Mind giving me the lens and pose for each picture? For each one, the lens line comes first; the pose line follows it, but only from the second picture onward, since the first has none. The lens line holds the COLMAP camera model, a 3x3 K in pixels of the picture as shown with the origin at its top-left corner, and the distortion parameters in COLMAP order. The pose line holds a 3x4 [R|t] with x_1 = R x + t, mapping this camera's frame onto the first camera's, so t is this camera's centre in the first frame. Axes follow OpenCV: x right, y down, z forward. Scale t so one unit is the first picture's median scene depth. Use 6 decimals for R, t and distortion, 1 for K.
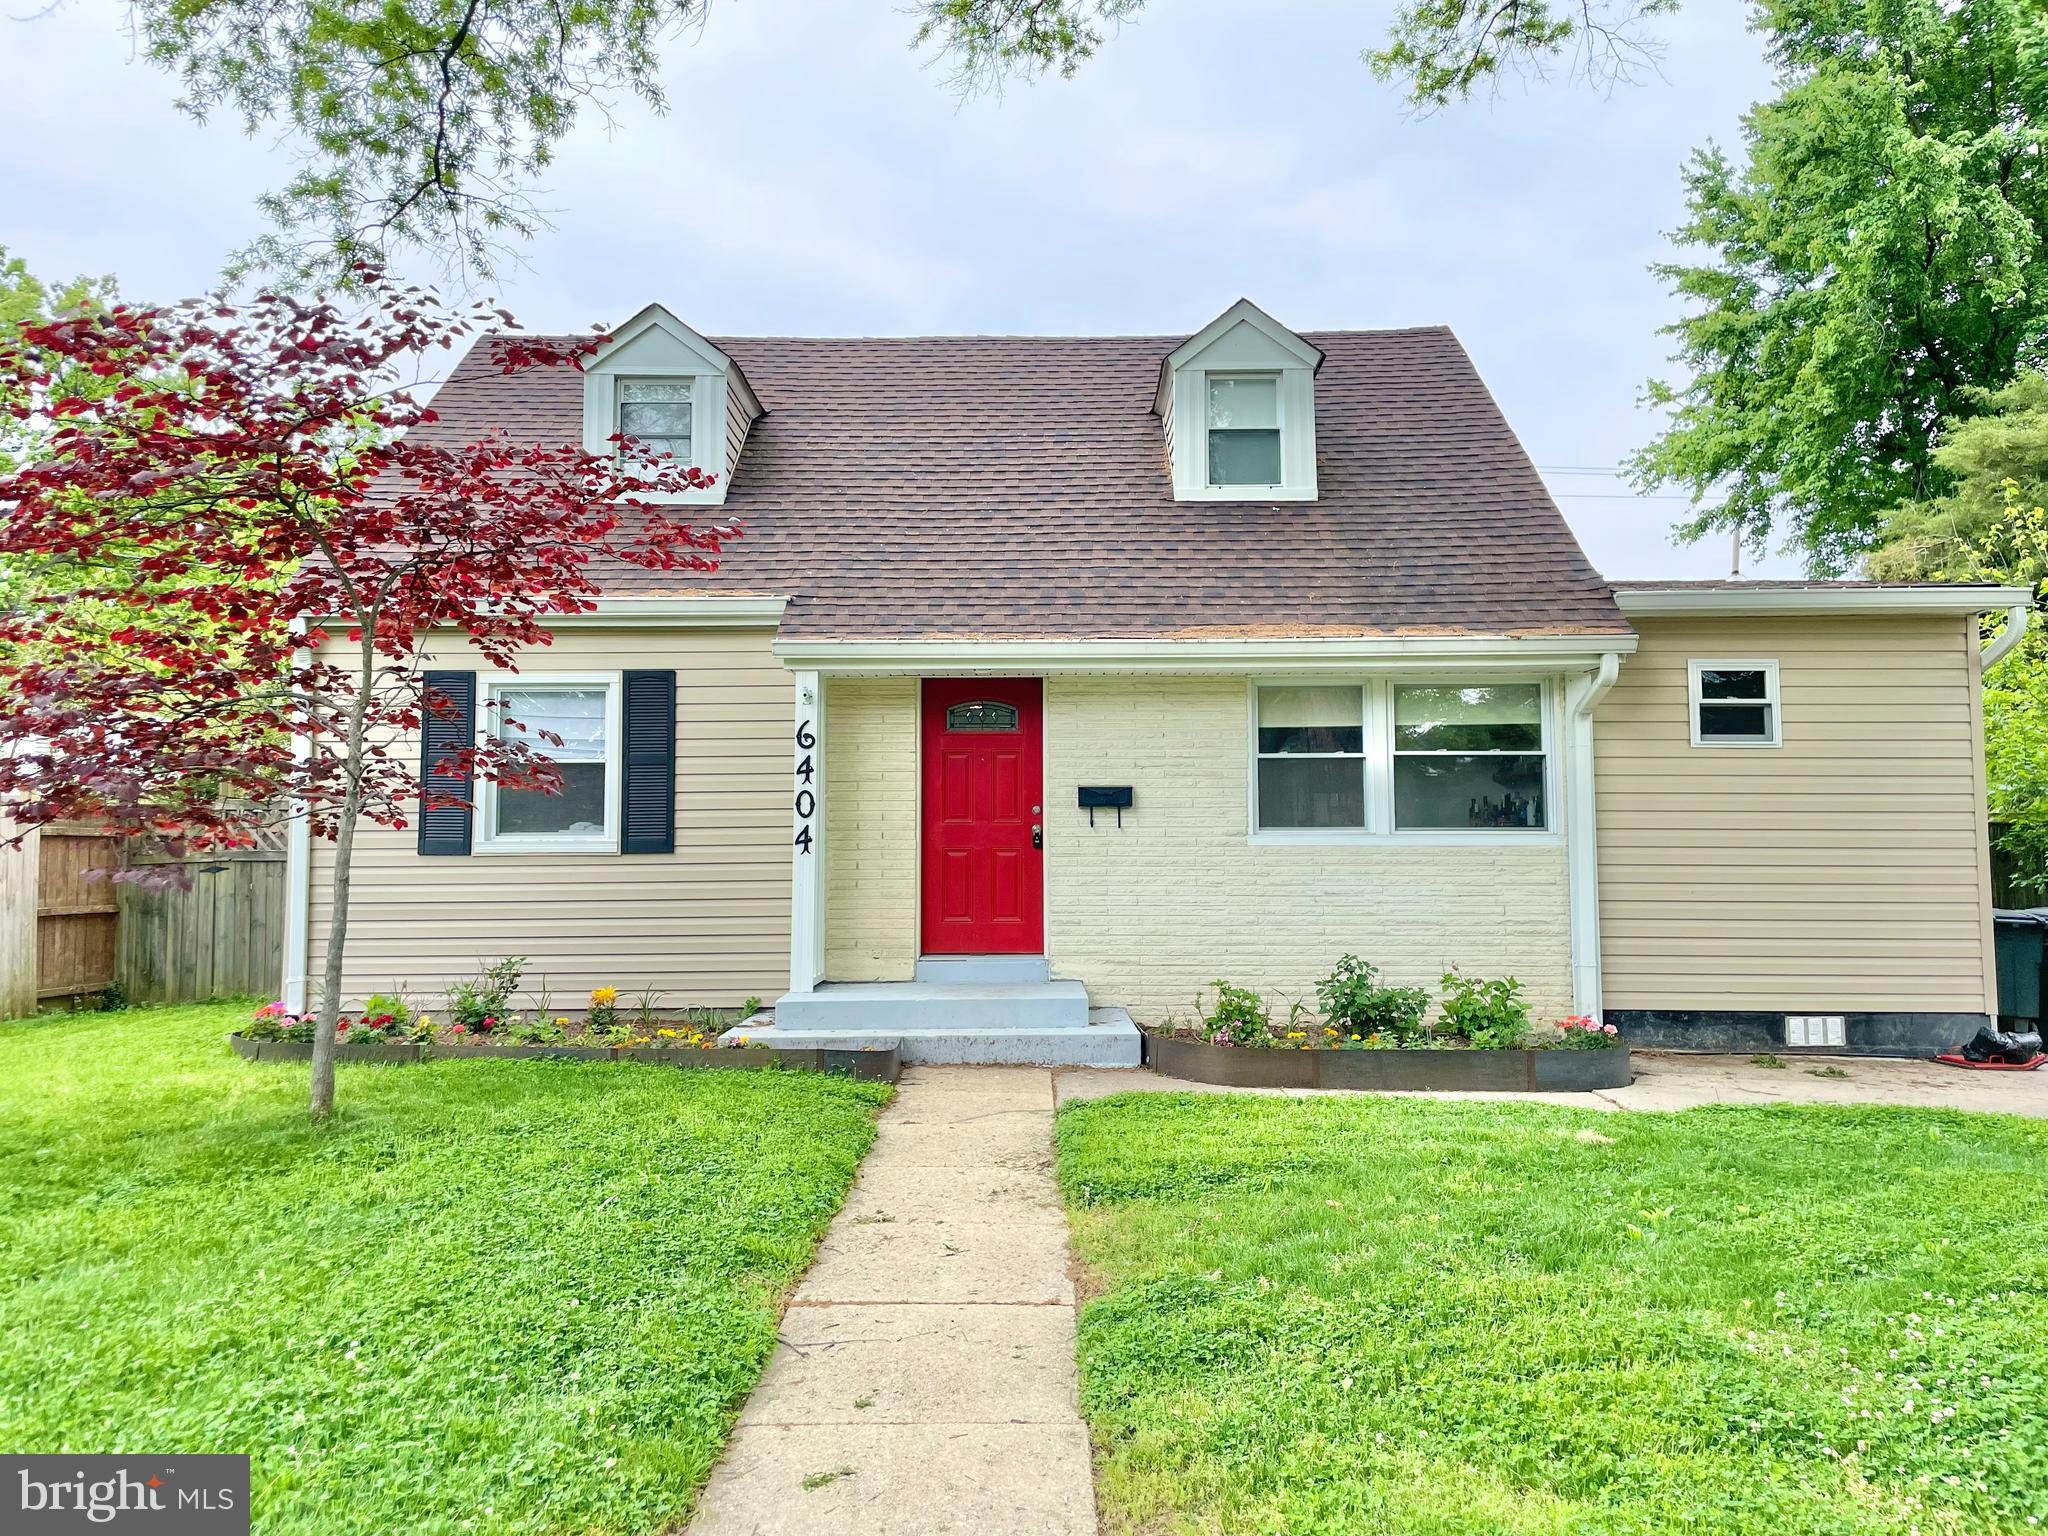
lens RADIAL K [[1553.1, 0, 1023.2], [0, 1553.1, 758.3], [0, 0, 1]] dist [0.007724, -0.008051]
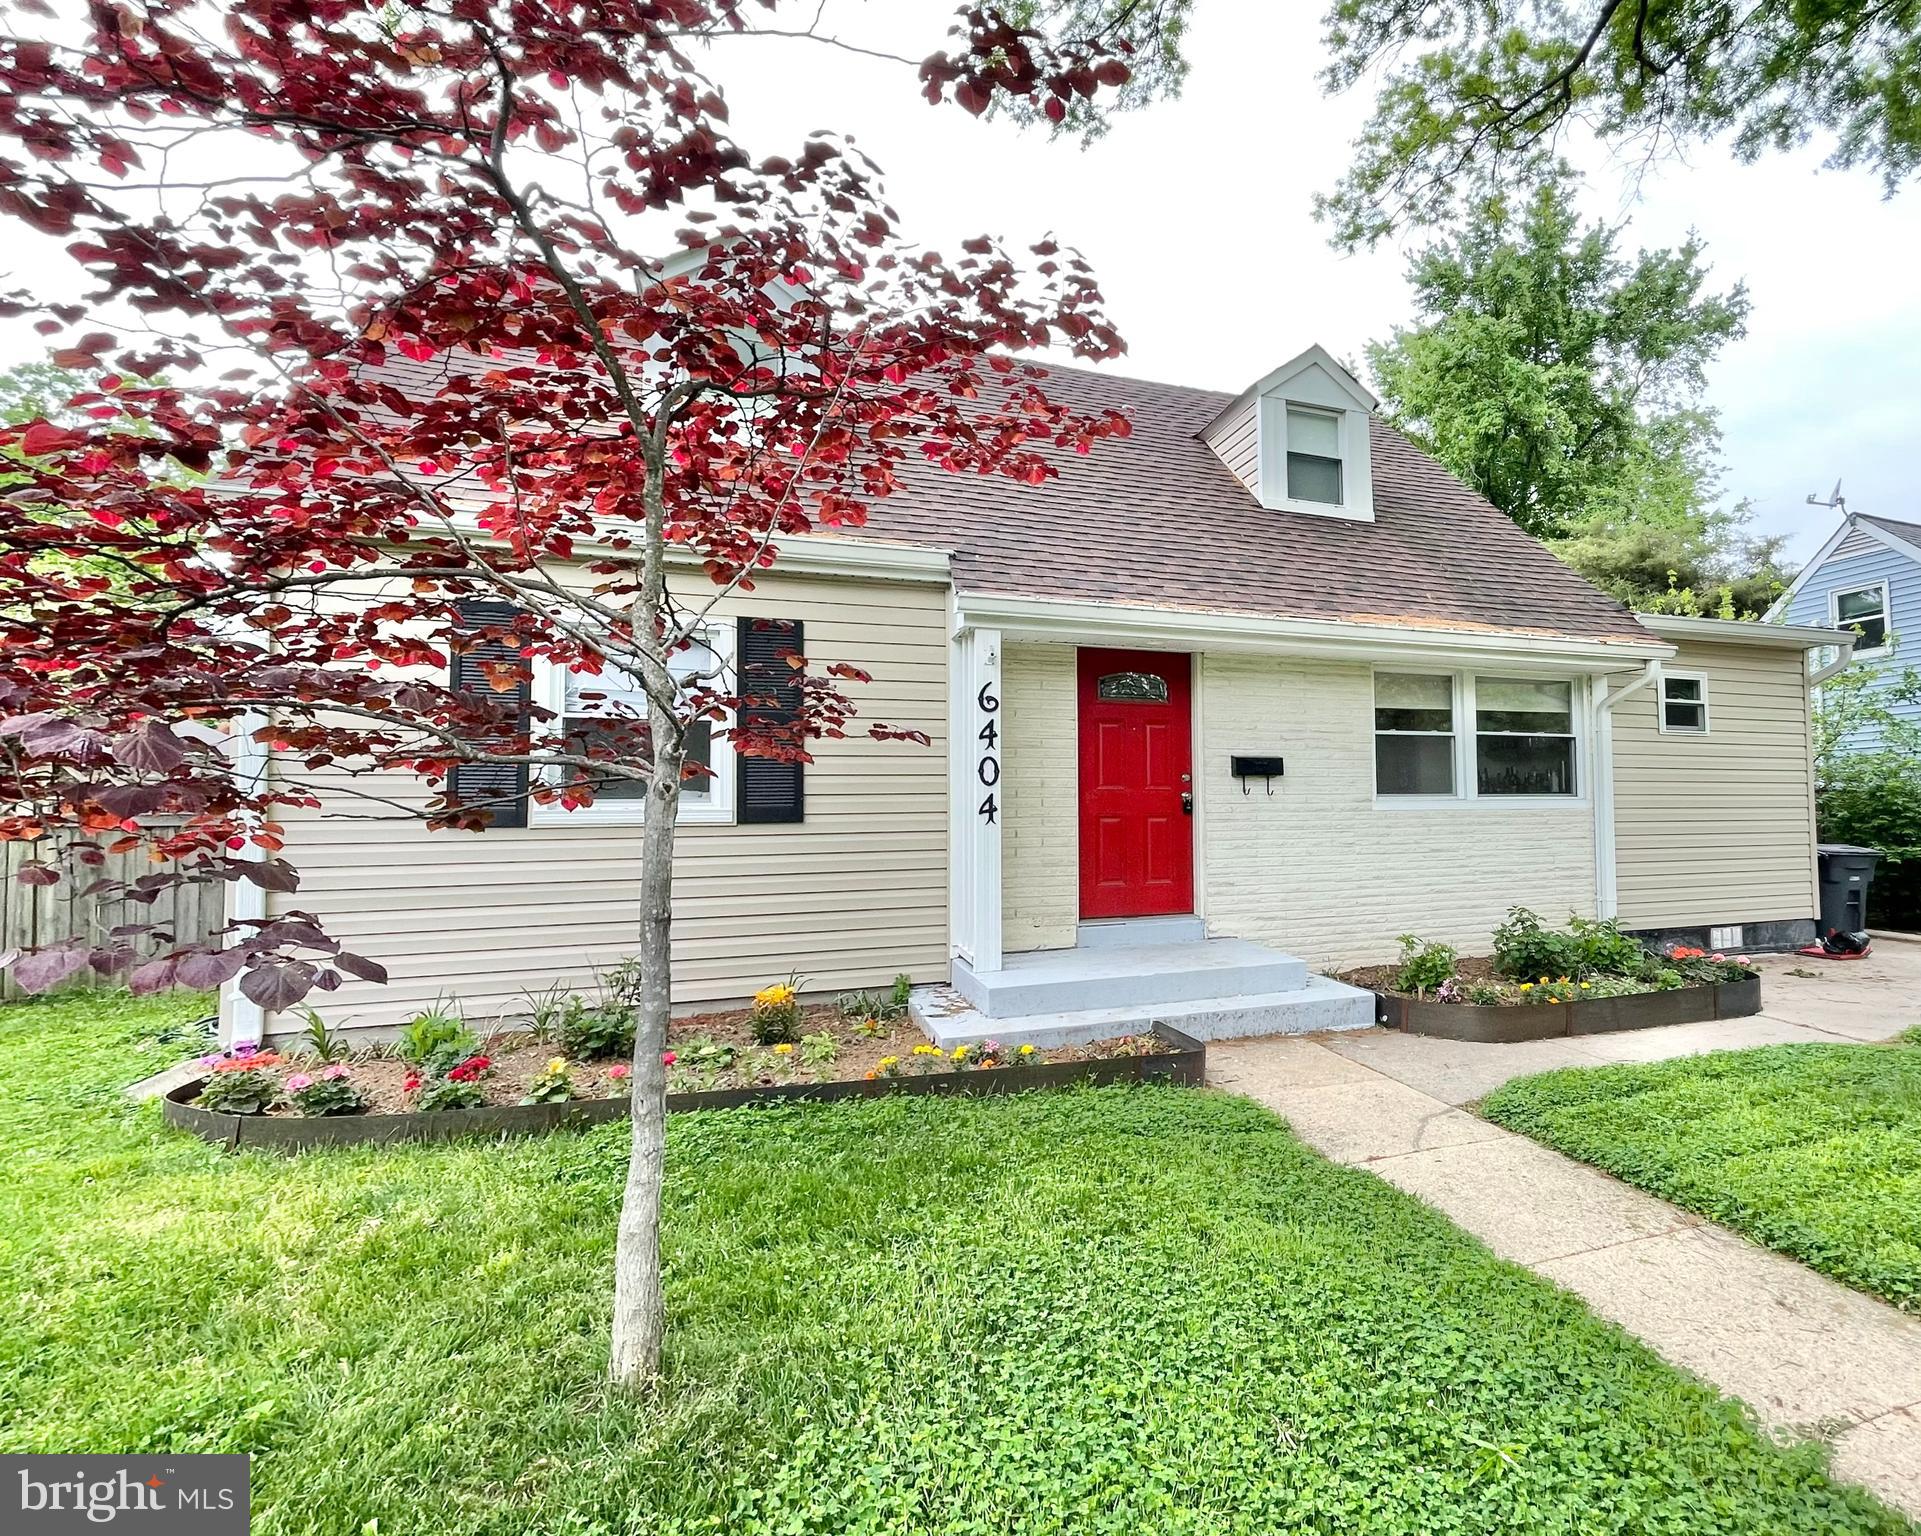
lens RADIAL K [[817.4, 0, 961.8], [0, 817.4, 757.9], [0, 0, 1]] dist [-0.024849, -0.000474]
pose [[0.900938, 0.011435, 0.433797, -0.374318], [-0.023067, 0.999501, 0.021561, 0.011344], [-0.433335, -0.029432, 0.900752, 0.569794]]
